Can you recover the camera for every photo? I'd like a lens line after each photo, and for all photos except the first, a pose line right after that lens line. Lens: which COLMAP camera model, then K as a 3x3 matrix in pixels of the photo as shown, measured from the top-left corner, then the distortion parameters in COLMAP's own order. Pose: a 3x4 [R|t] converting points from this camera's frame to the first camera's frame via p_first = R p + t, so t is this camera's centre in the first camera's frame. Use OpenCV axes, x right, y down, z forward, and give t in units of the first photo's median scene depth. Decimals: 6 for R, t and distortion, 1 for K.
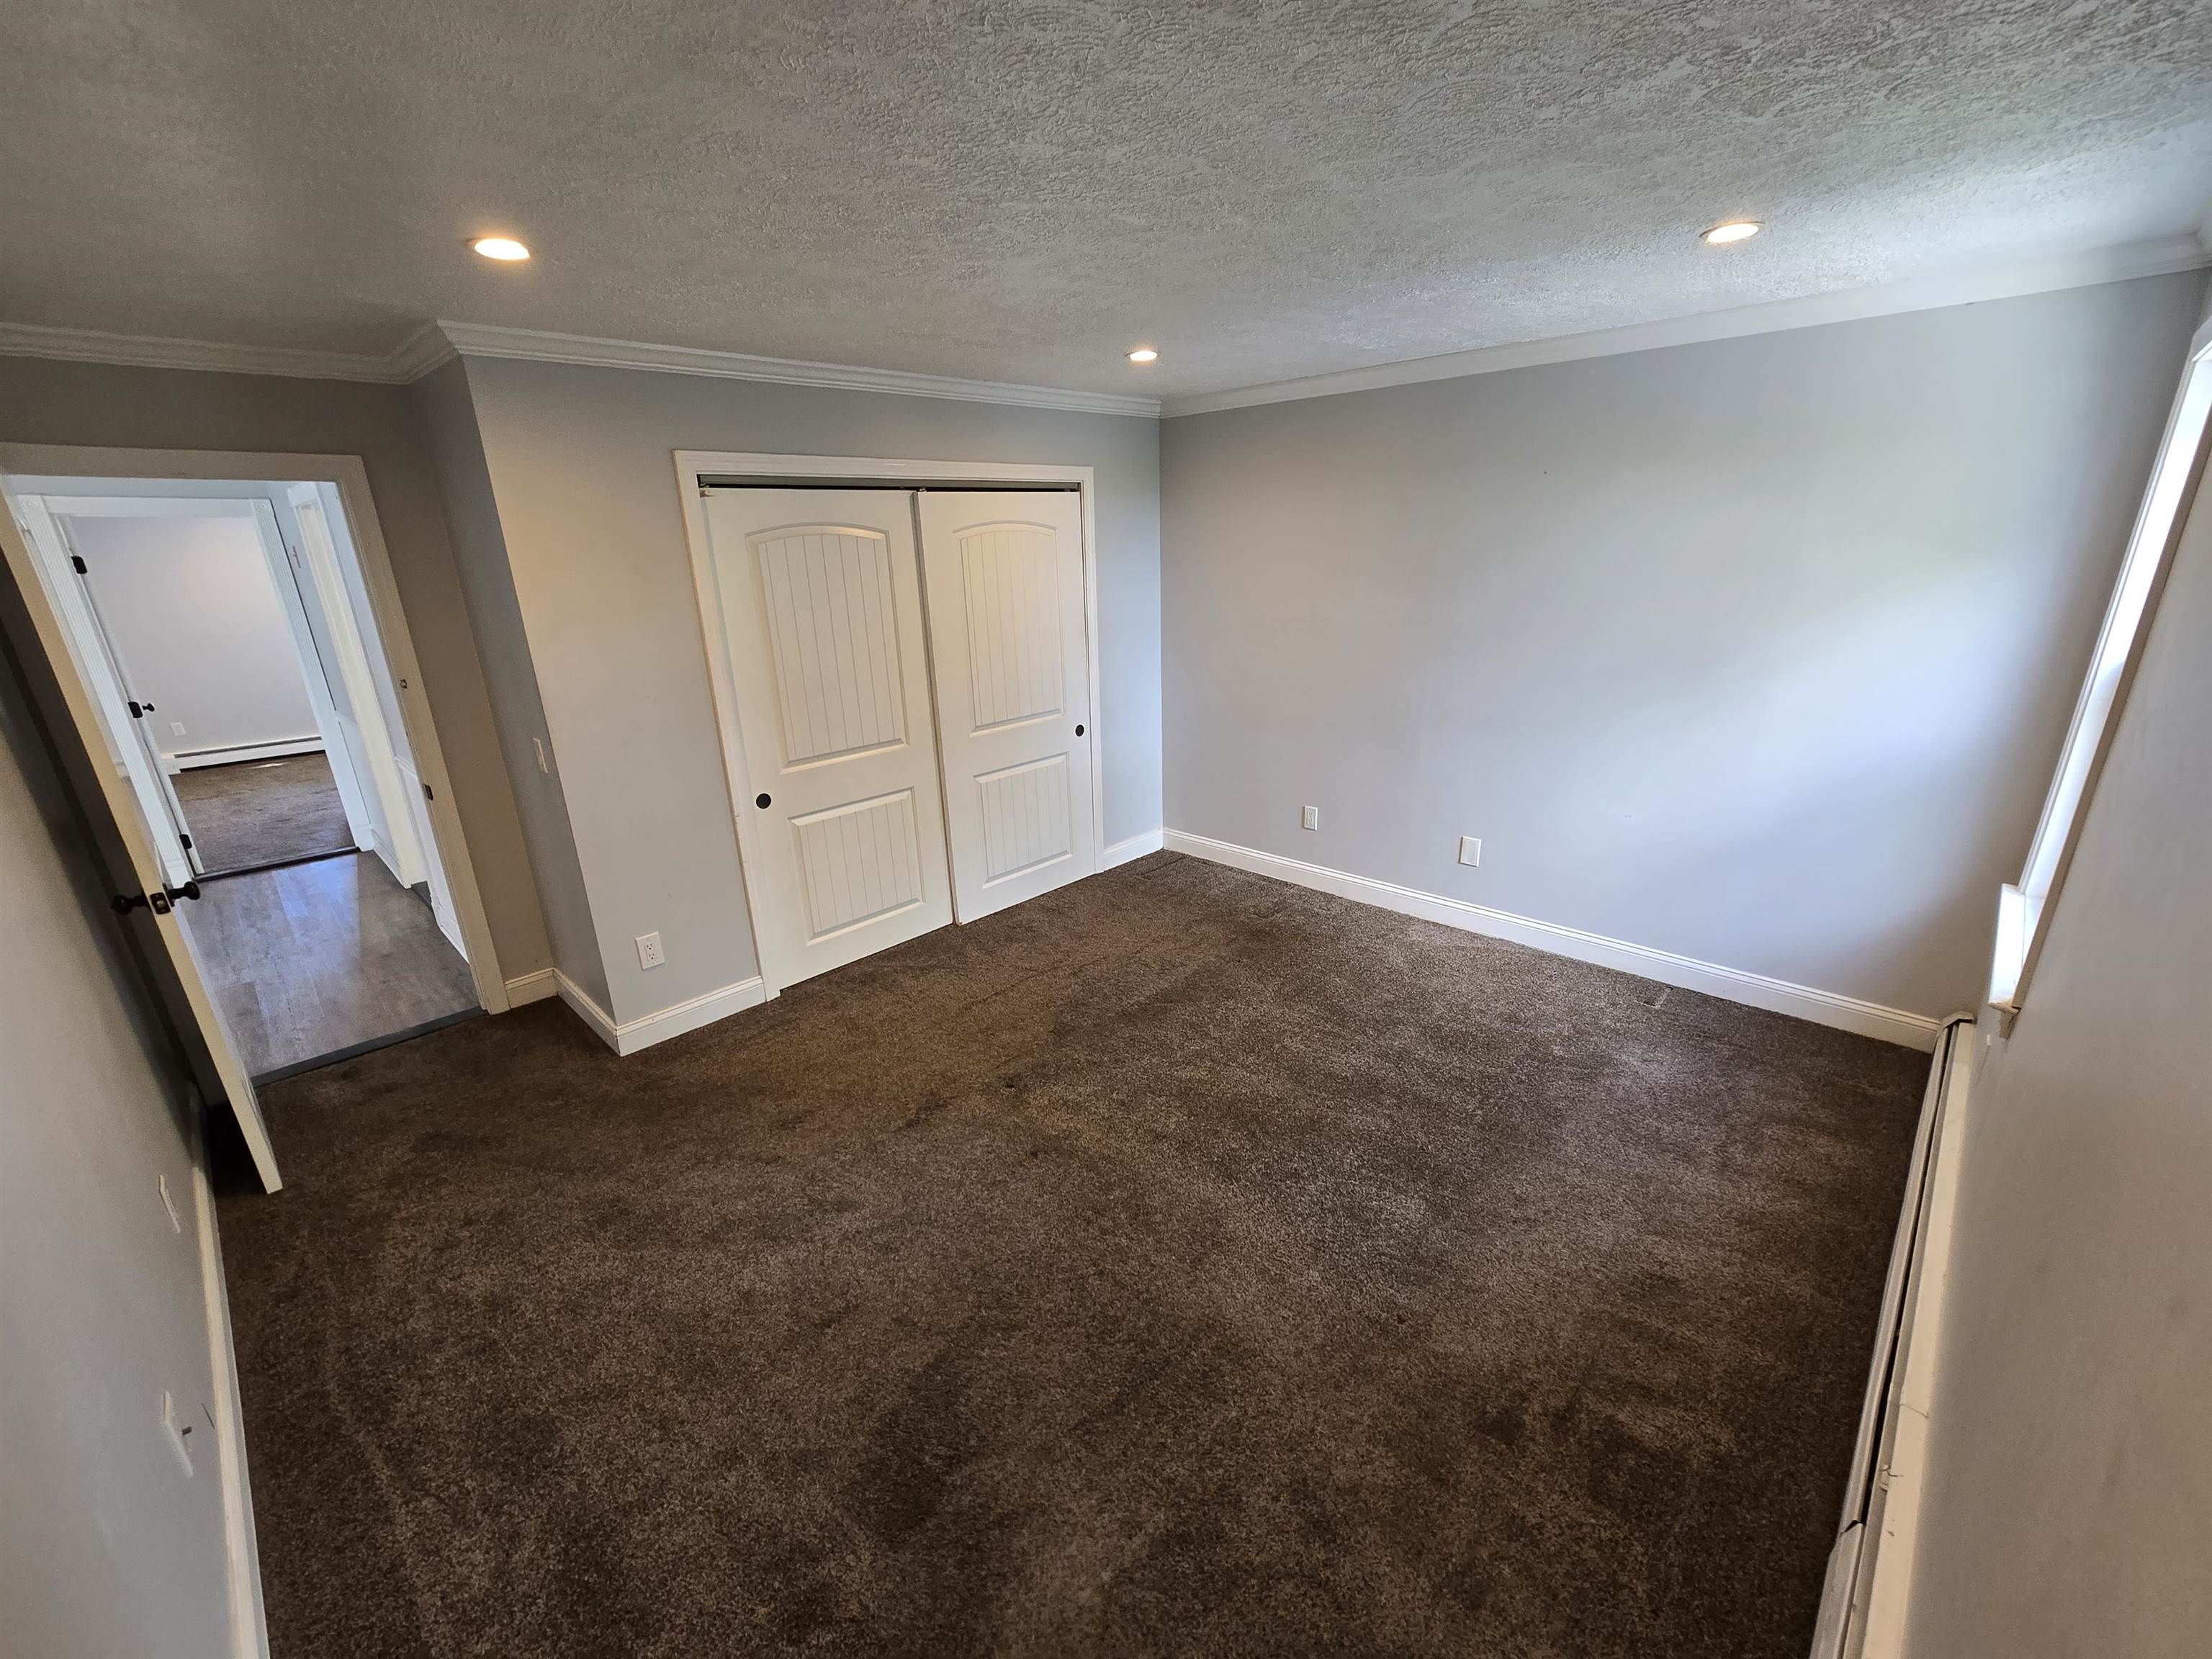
lens RADIAL K [[903.3, 0, 1103.3], [0, 903.3, 844.5], [0, 0, 1]] dist [0.000537, 0.000381]
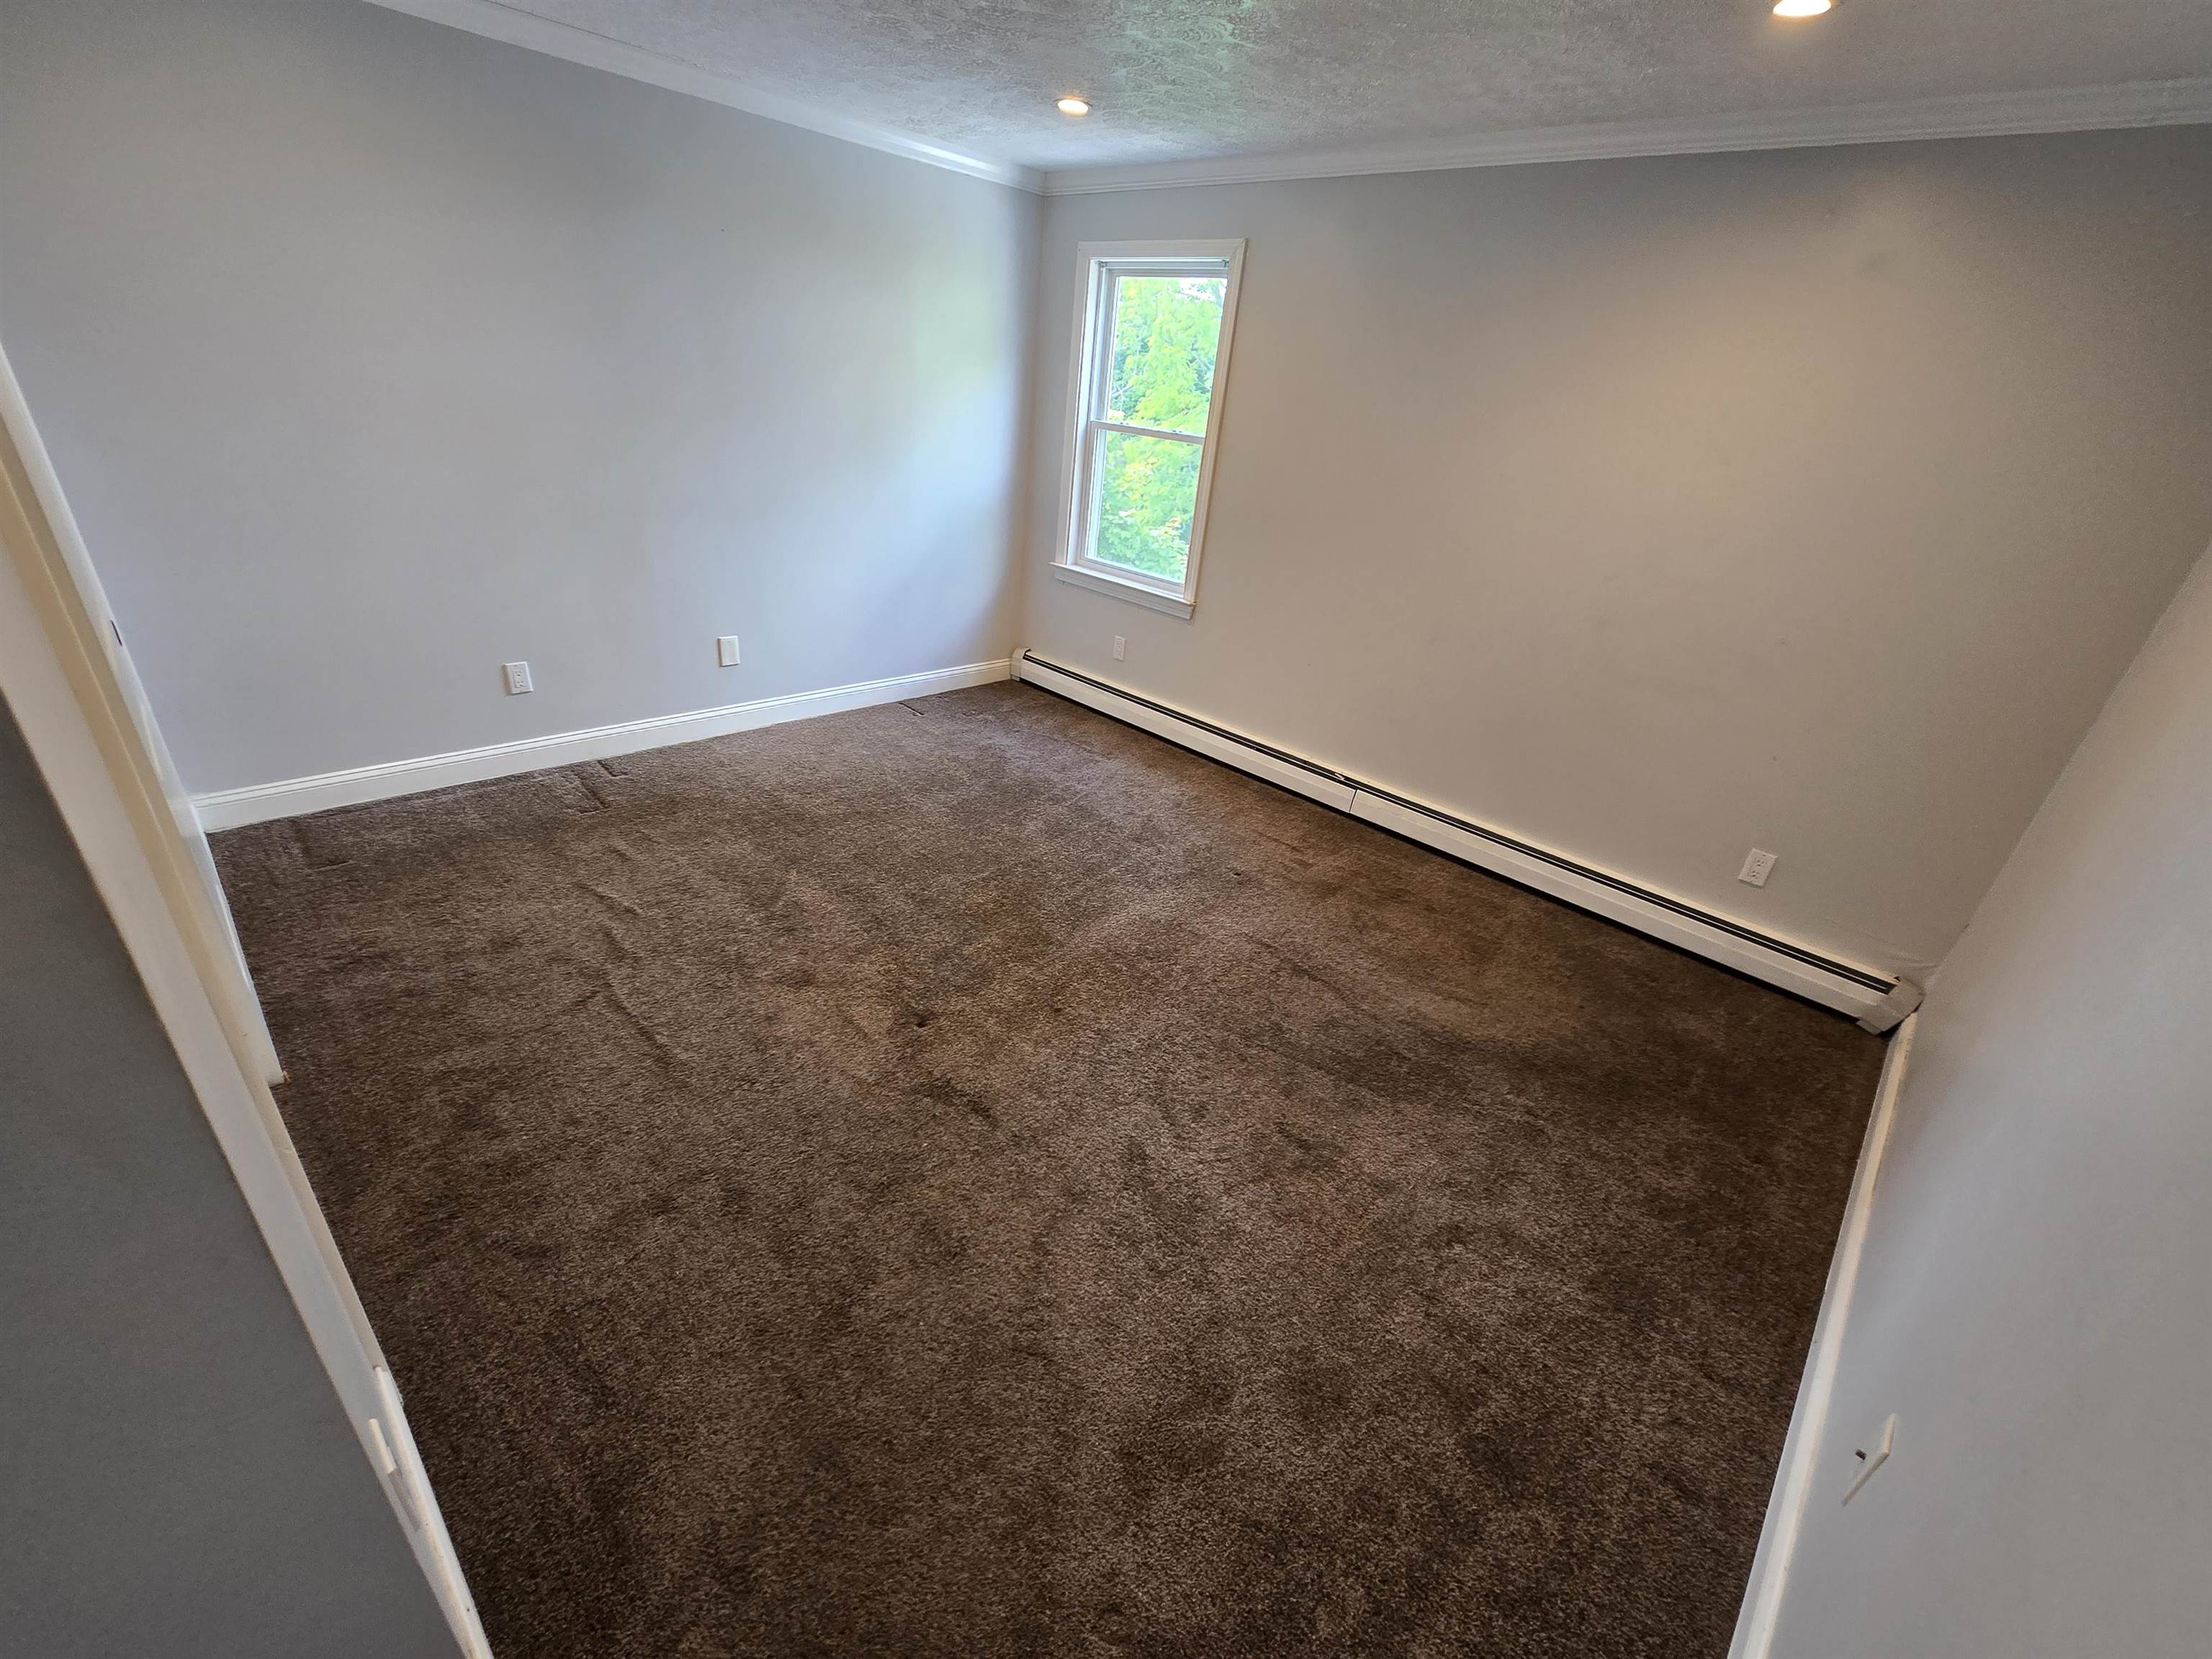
lens RADIAL K [[903.3, 0, 1103.3], [0, 903.3, 844.5], [0, 0, 1]] dist [0.000537, 0.000381]
pose [[-0.004268, -0.428660, 0.903456, -0.745406], [0.226144, 0.879644, 0.418431, -0.165056], [-0.974084, 0.206097, 0.093185, 0.730043]]
